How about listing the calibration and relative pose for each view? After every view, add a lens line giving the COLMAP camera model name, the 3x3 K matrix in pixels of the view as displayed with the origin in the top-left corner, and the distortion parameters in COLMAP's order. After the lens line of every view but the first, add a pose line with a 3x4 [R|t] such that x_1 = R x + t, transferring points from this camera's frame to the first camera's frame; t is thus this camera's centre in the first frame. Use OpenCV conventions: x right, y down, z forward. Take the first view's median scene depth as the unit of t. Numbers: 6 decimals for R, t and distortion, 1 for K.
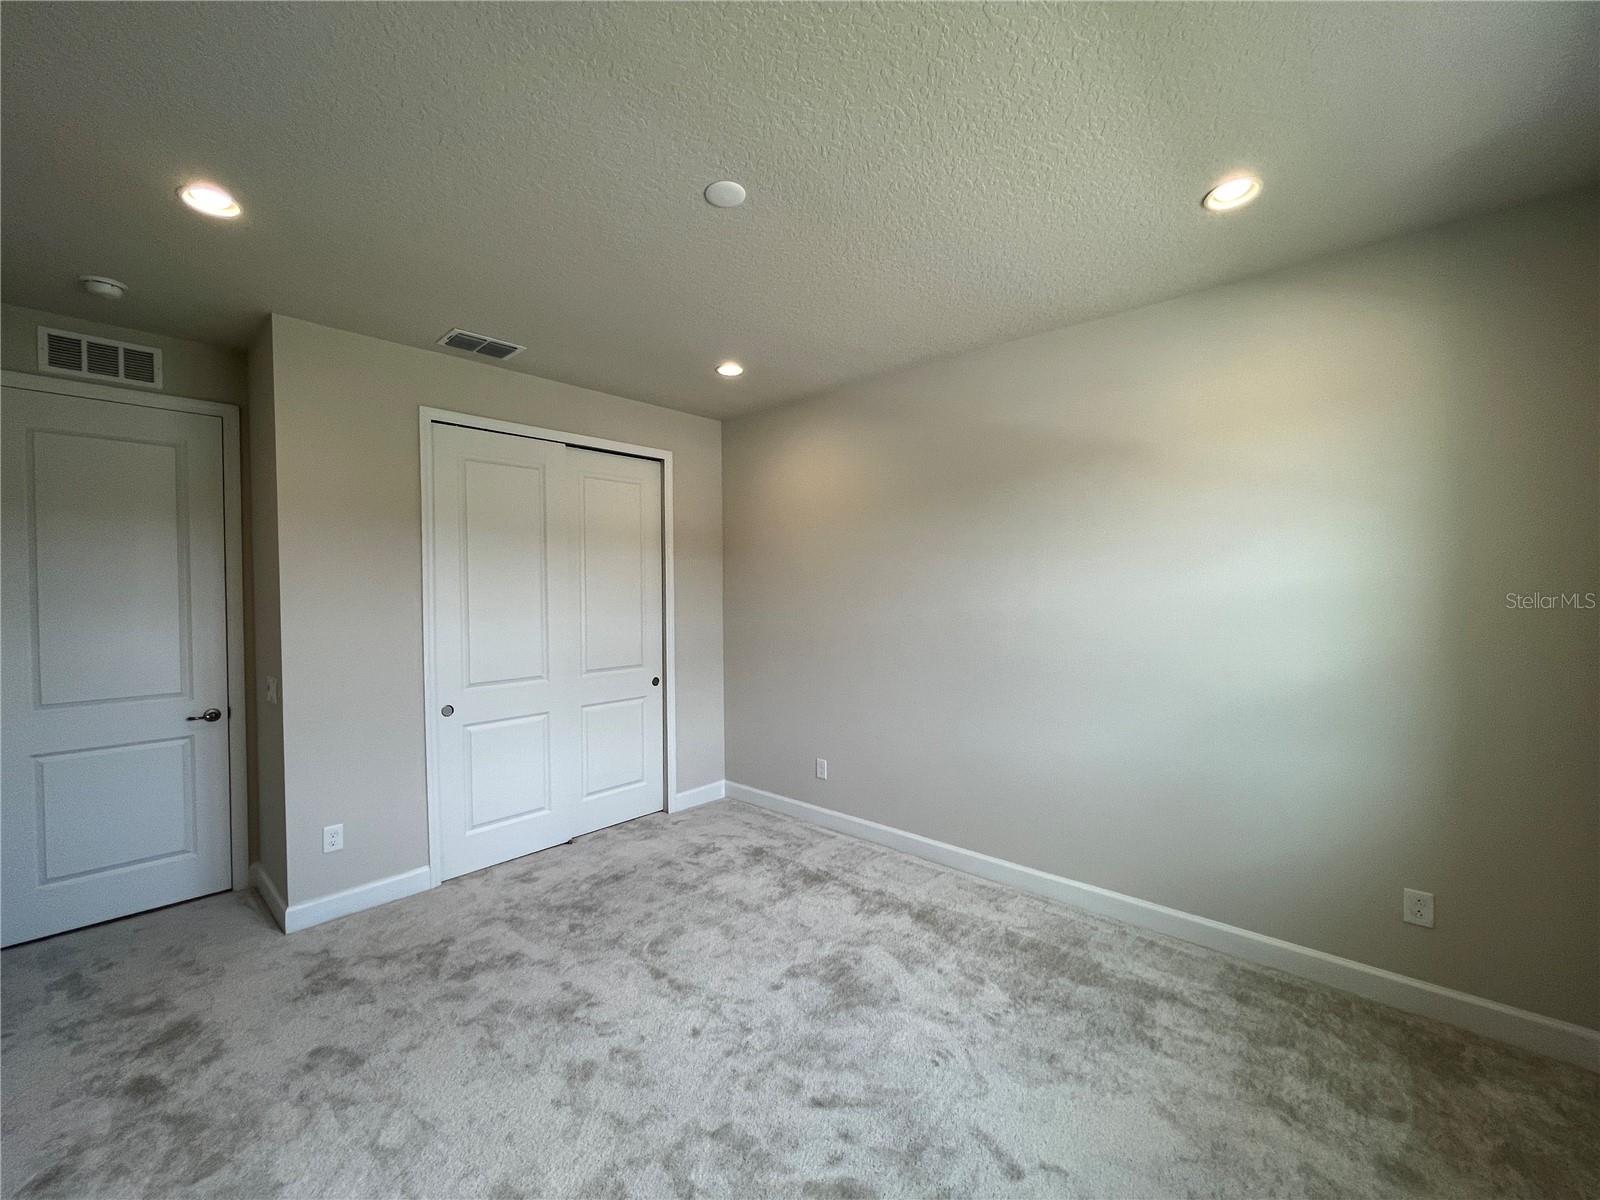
lens RADIAL K [[652.4, 0, 802.8], [0, 652.4, 601.3], [0, 0, 1]] dist [0.000819, -0.000813]
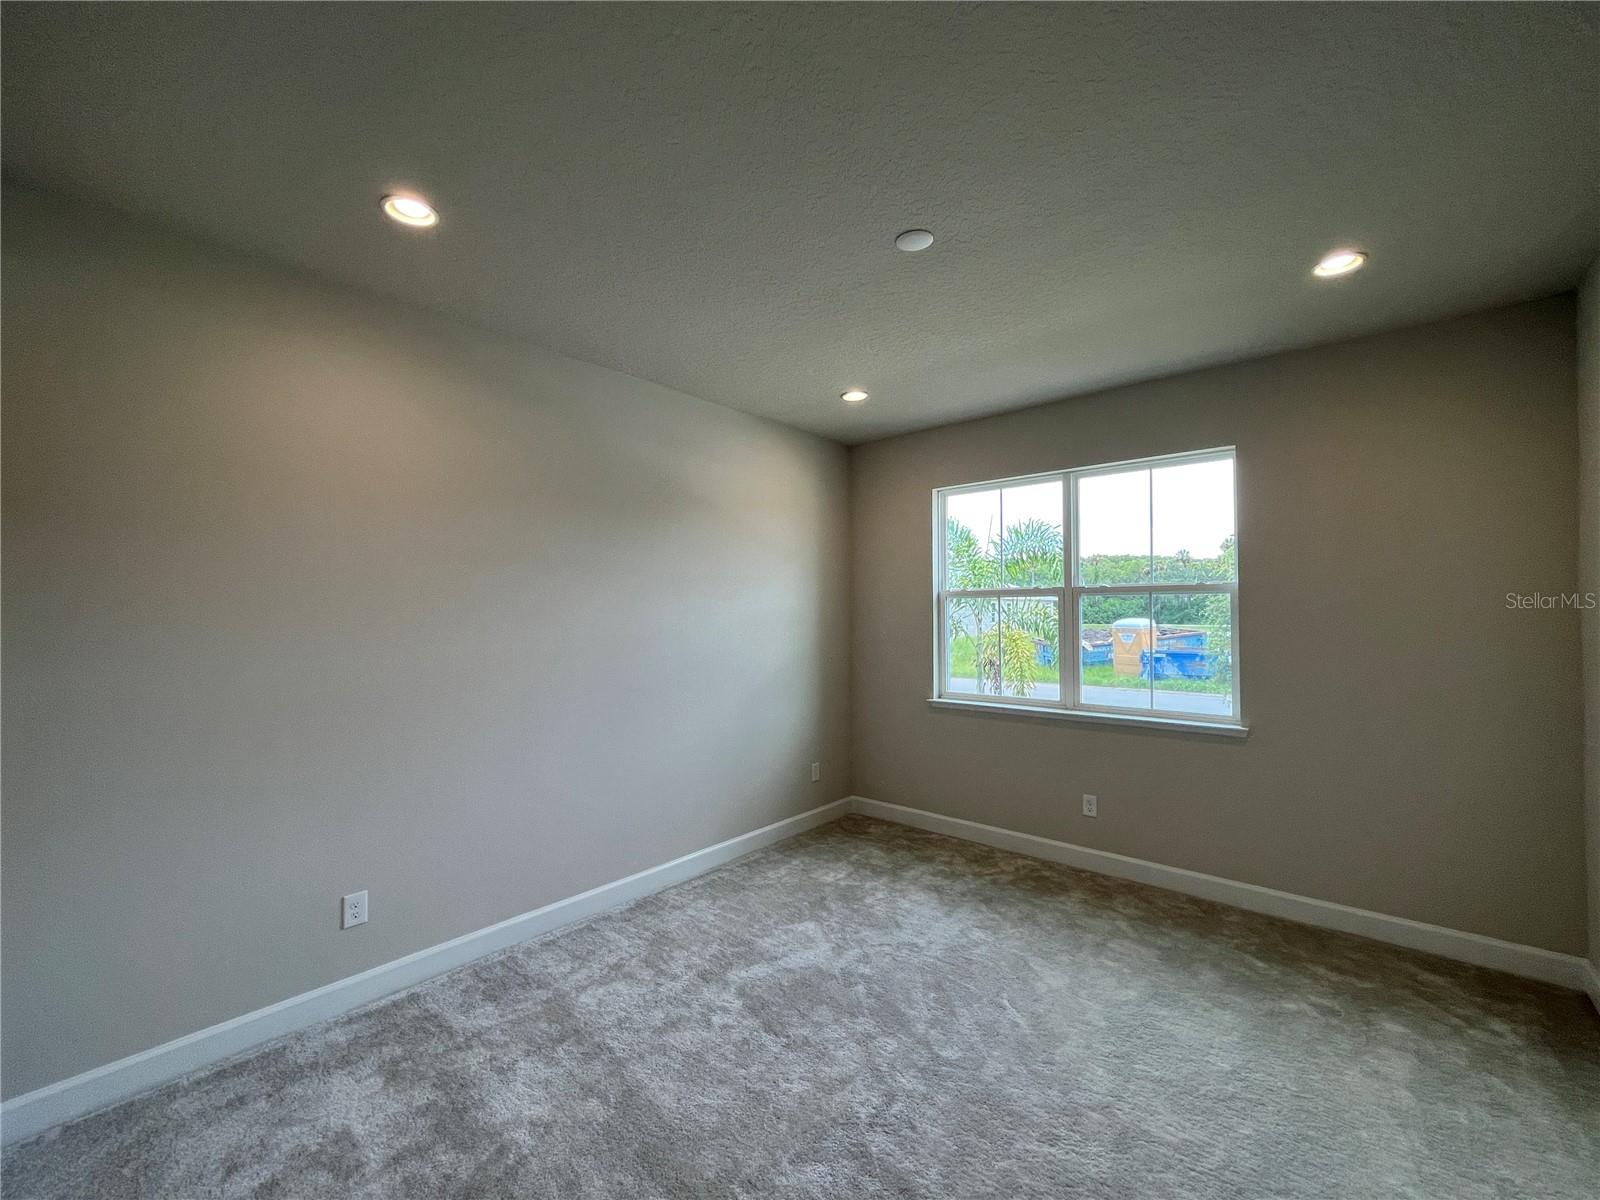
lens RADIAL K [[652.4, 0, 808.1], [0, 652.4, 608.2], [0, 0, 1]] dist [0.000819, -0.000813]
pose [[-0.021624, 0.007601, 0.999737, -0.877558], [0.021241, 0.999749, -0.007142, -0.008719], [-0.999541, 0.021081, -0.021780, 0.901216]]
